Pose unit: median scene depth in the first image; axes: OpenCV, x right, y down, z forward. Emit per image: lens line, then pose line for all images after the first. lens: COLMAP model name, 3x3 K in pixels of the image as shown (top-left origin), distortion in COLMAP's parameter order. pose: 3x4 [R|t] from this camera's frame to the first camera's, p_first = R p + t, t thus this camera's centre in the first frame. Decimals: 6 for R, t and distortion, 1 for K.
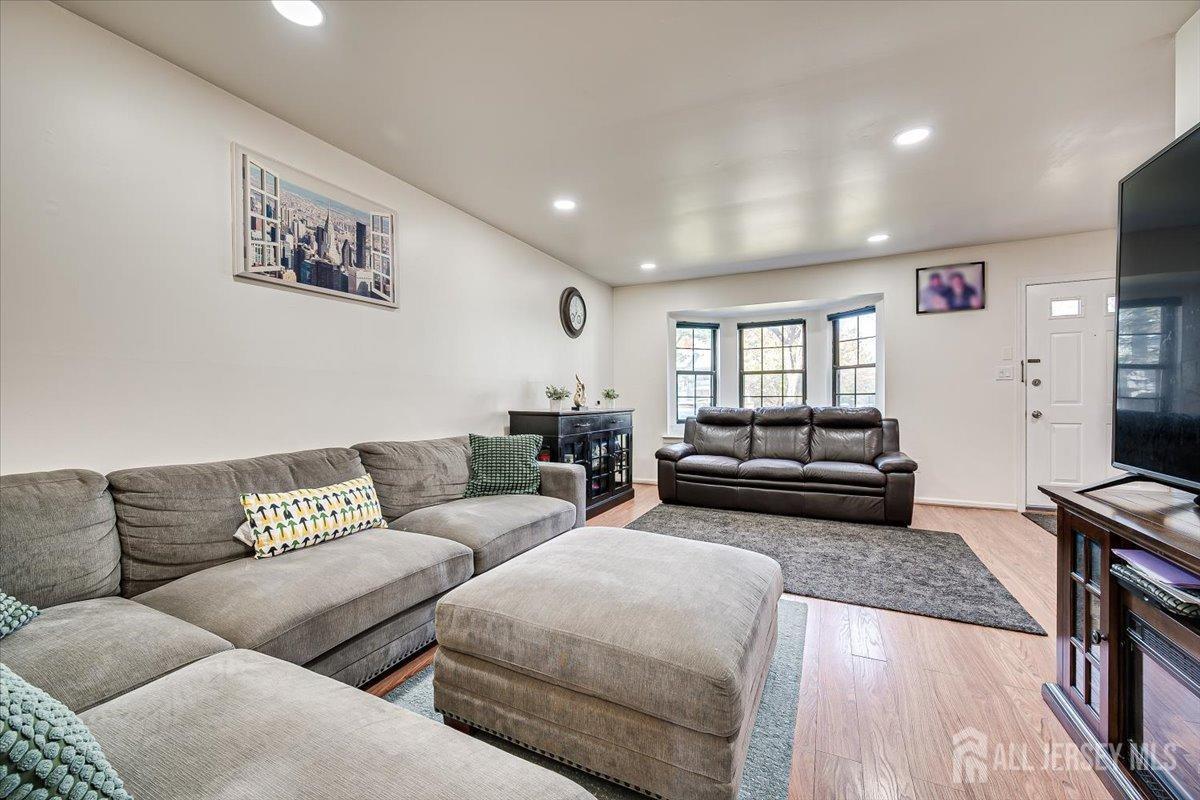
lens RADIAL K [[481.2, 0, 606.5], [0, 481.2, 402.7], [0, 0, 1]] dist [-0.000157, -0.000150]
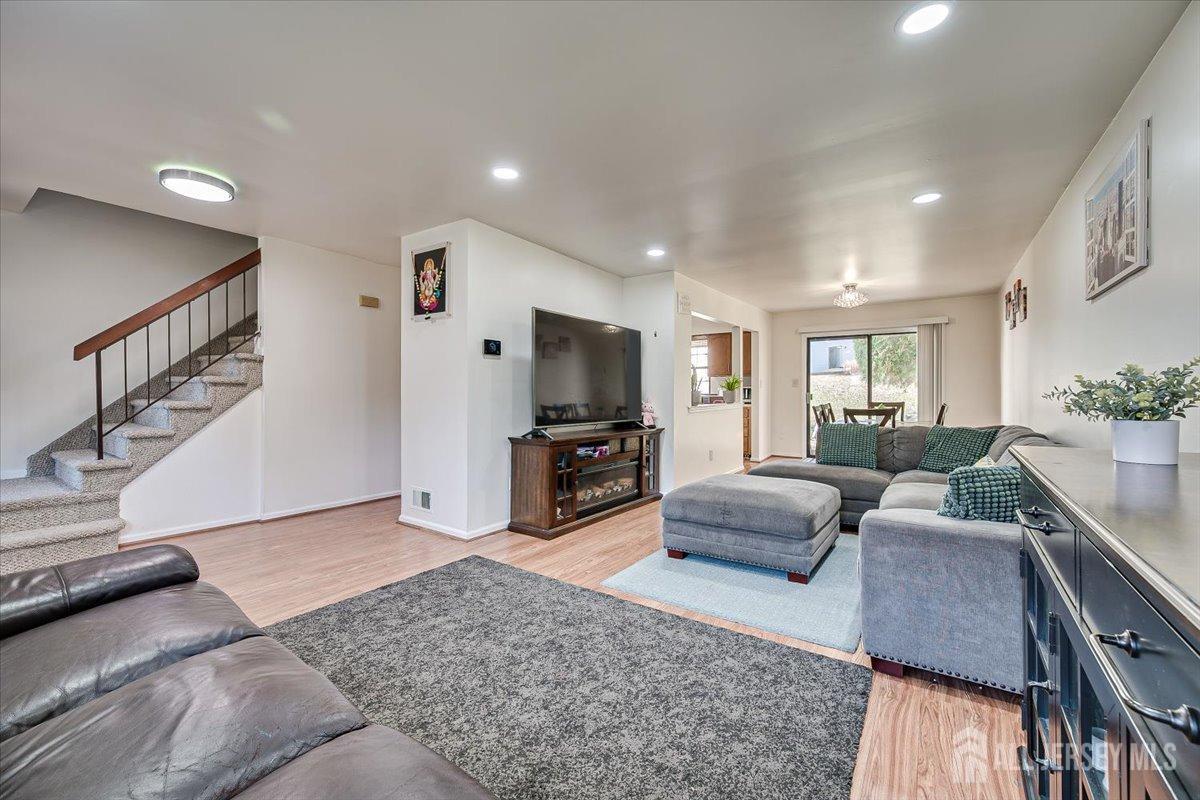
lens RADIAL K [[481.2, 0, 602.0], [0, 481.2, 392.9], [0, 0, 1]] dist [-0.000157, -0.000150]
pose [[-0.985369, 0.004563, 0.170372, 0.163697], [0.006478, 0.999922, 0.010691, -0.030891], [-0.170310, 0.011638, -0.985322, 1.577750]]
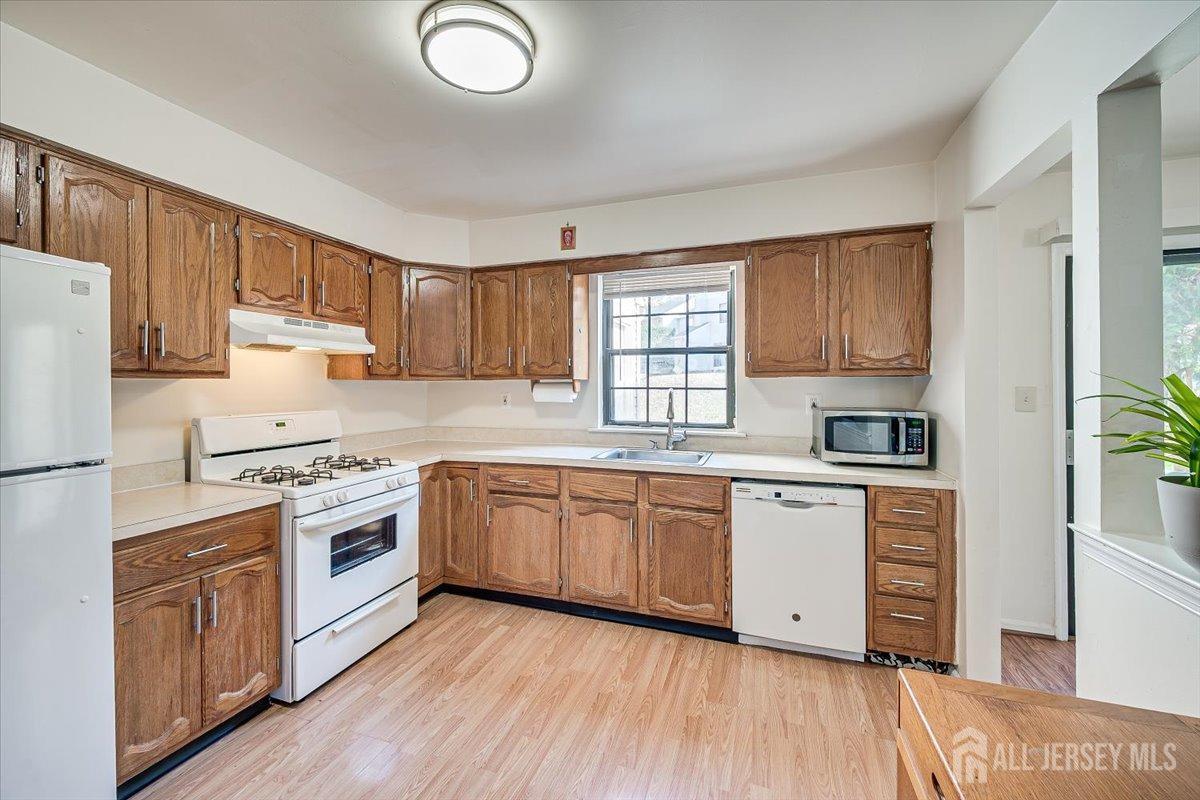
lens RADIAL K [[481.2, 0, 600.4], [0, 481.2, 385.5], [0, 0, 1]] dist [-0.000157, -0.000150]
pose [[-0.994154, 0.003369, -0.107923, 0.377675], [0.002918, 0.999986, 0.004338, -0.075406], [0.107936, 0.003998, -0.994150, -0.250837]]
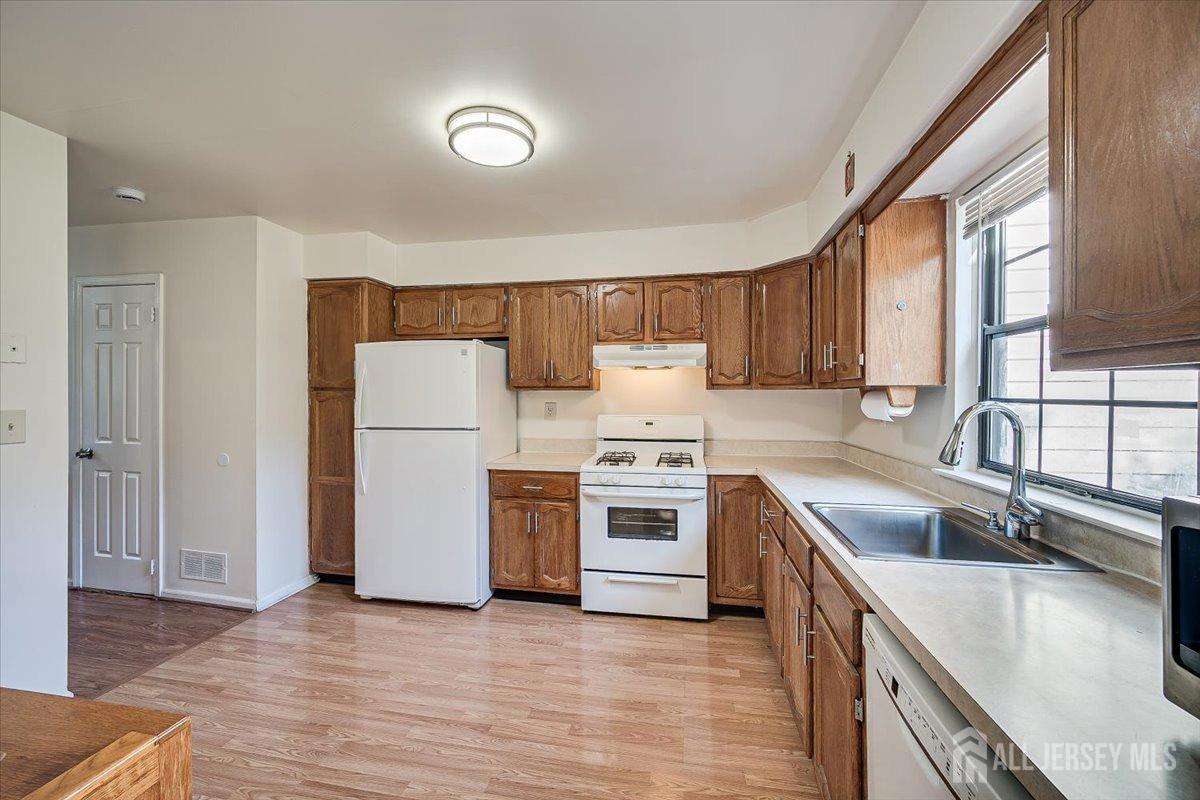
lens RADIAL K [[481.2, 0, 599.6], [0, 481.2, 398.8], [0, 0, 1]] dist [-0.000157, -0.000150]
pose [[-0.247745, -0.003998, 0.968817, -0.164125], [0.004609, 0.999975, 0.005305, -0.071301], [-0.968814, 0.005779, -0.247720, -0.695609]]
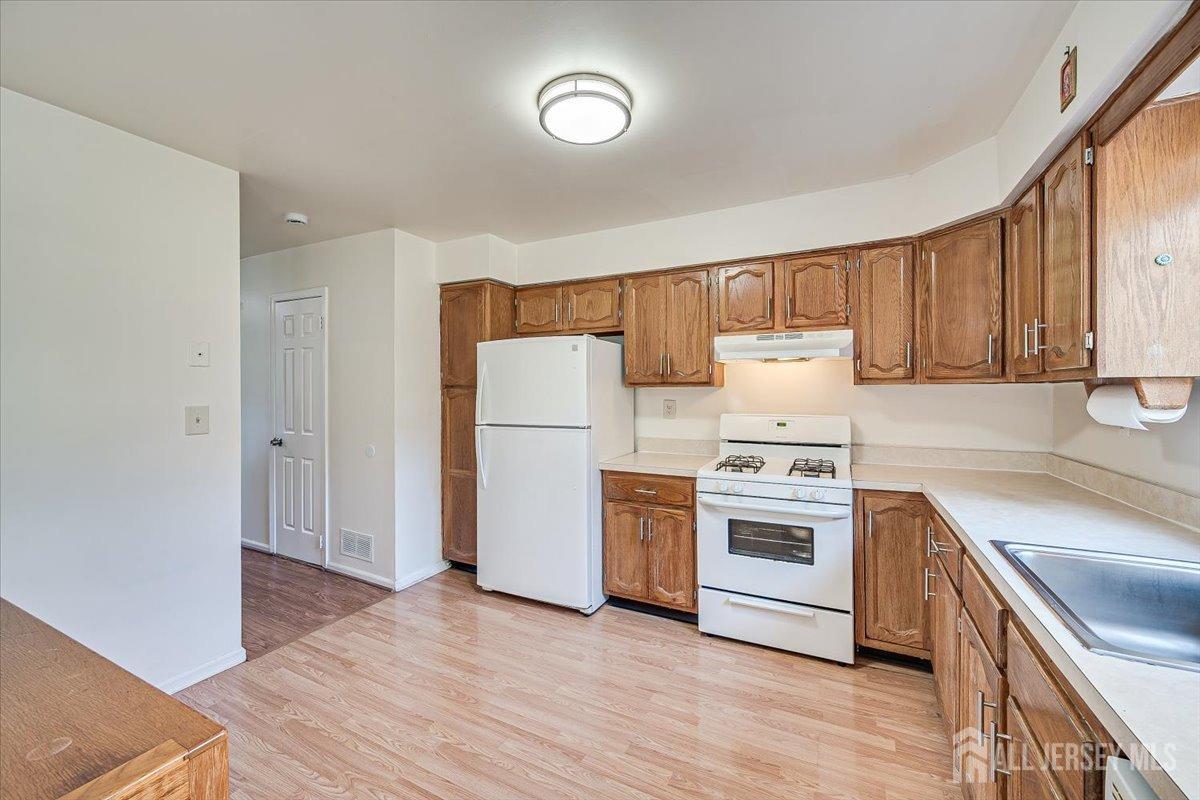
lens RADIAL K [[481.2, 0, 599.8], [0, 481.2, 394.5], [0, 0, 1]] dist [-0.000157, -0.000150]
pose [[0.035405, -0.003133, 0.999368, -0.099933], [0.006491, 0.999975, 0.002905, -0.072676], [-0.999352, 0.006384, 0.035424, -0.747268]]
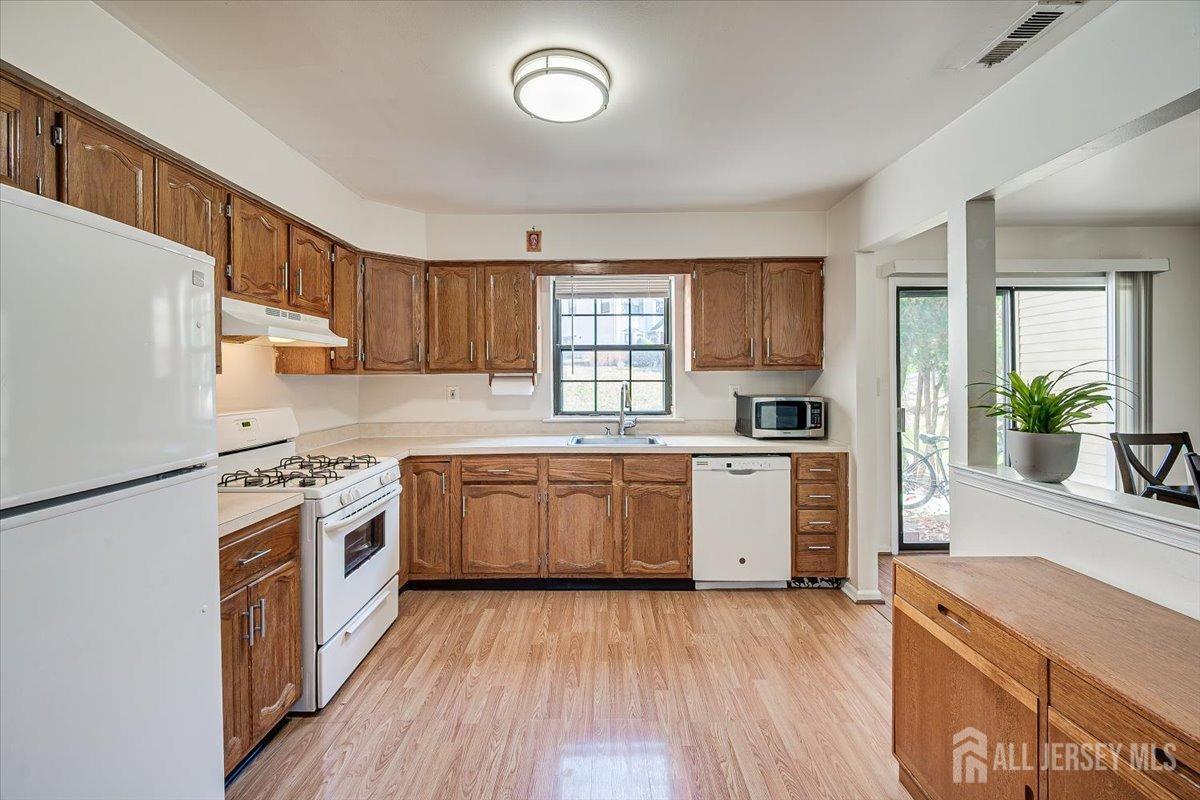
lens RADIAL K [[481.2, 0, 600.5], [0, 481.2, 379.7], [0, 0, 1]] dist [-0.000157, -0.000150]
pose [[-0.906151, 0.010375, -0.422826, 0.625115], [0.007220, 0.999933, 0.009063, -0.078084], [0.422892, 0.005160, -0.906166, -0.222762]]
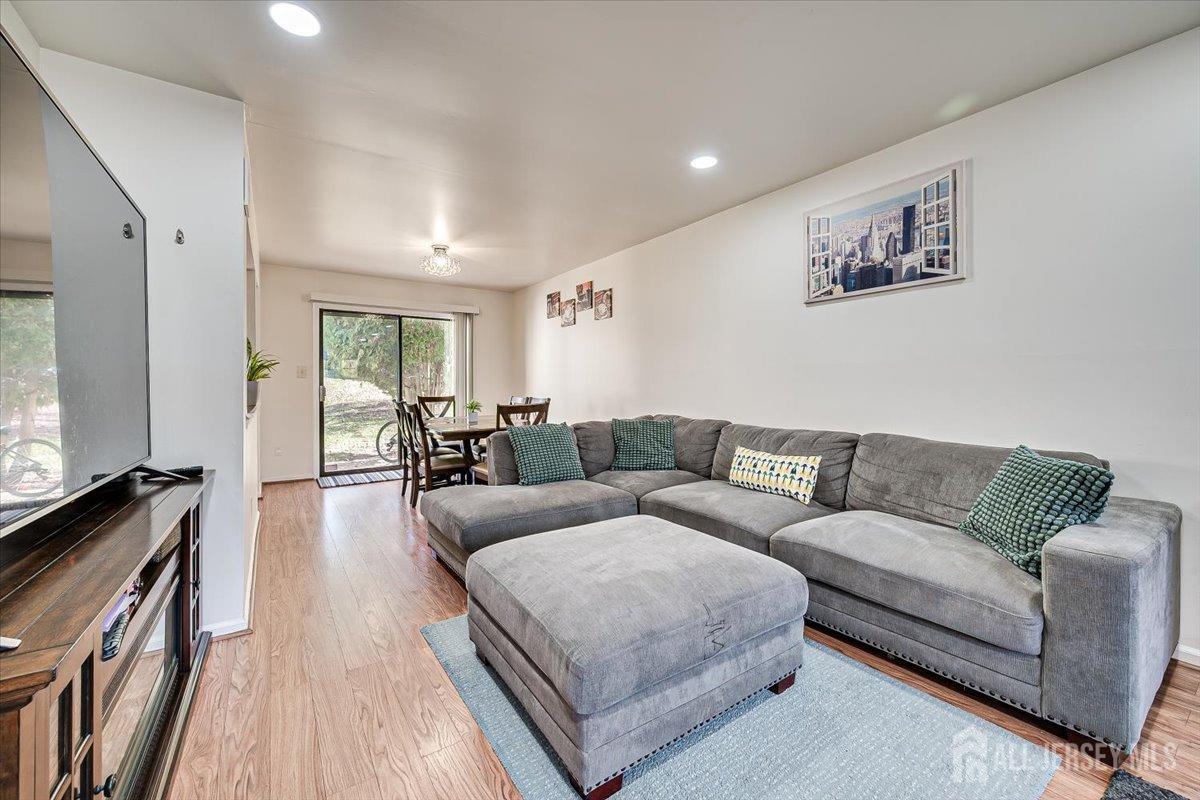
lens RADIAL K [[481.2, 0, 603.8], [0, 481.2, 389.8], [0, 0, 1]] dist [-0.000157, -0.000150]
pose [[-0.509194, 0.015450, -0.860513, 0.514340], [-0.000695, 0.999831, 0.018363, -0.019519], [0.860652, 0.009949, -0.509097, 0.789500]]
